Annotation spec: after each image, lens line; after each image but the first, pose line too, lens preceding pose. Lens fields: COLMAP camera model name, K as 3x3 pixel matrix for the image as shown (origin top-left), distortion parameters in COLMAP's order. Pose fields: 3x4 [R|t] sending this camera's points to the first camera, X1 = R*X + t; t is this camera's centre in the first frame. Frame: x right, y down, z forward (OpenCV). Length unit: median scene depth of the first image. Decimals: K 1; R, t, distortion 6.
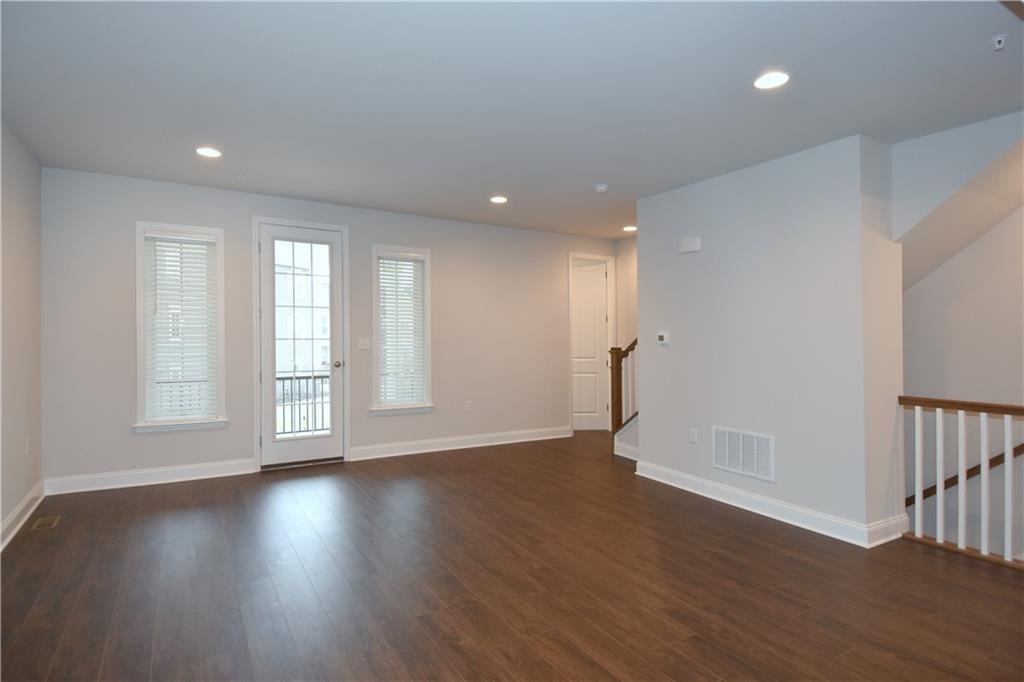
lens RADIAL K [[524.6, 0, 515.7], [0, 524.6, 336.3], [0, 0, 1]] dist [0.062190, -0.048579]
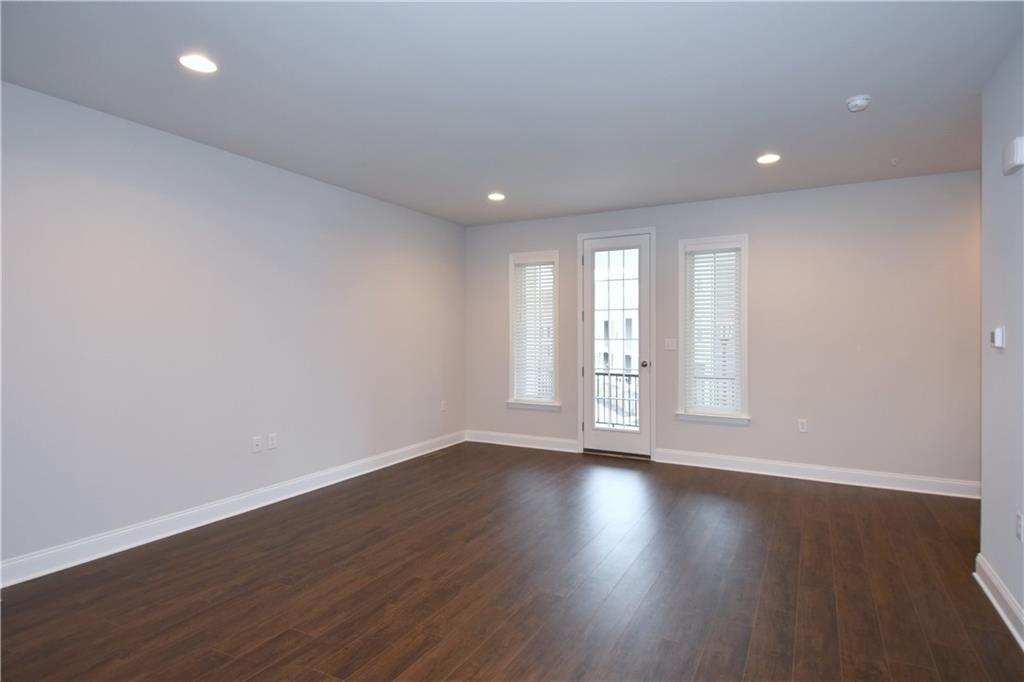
lens RADIAL K [[529.6, 0, 515.8], [0, 529.6, 336.4], [0, 0, 1]] dist [0.100218, -0.049704]
pose [[0.544489, -0.002401, -0.838764, 0.399018], [0.001450, 0.999997, -0.001921, 0.001365], [0.838766, -0.000170, 0.544491, 0.232455]]
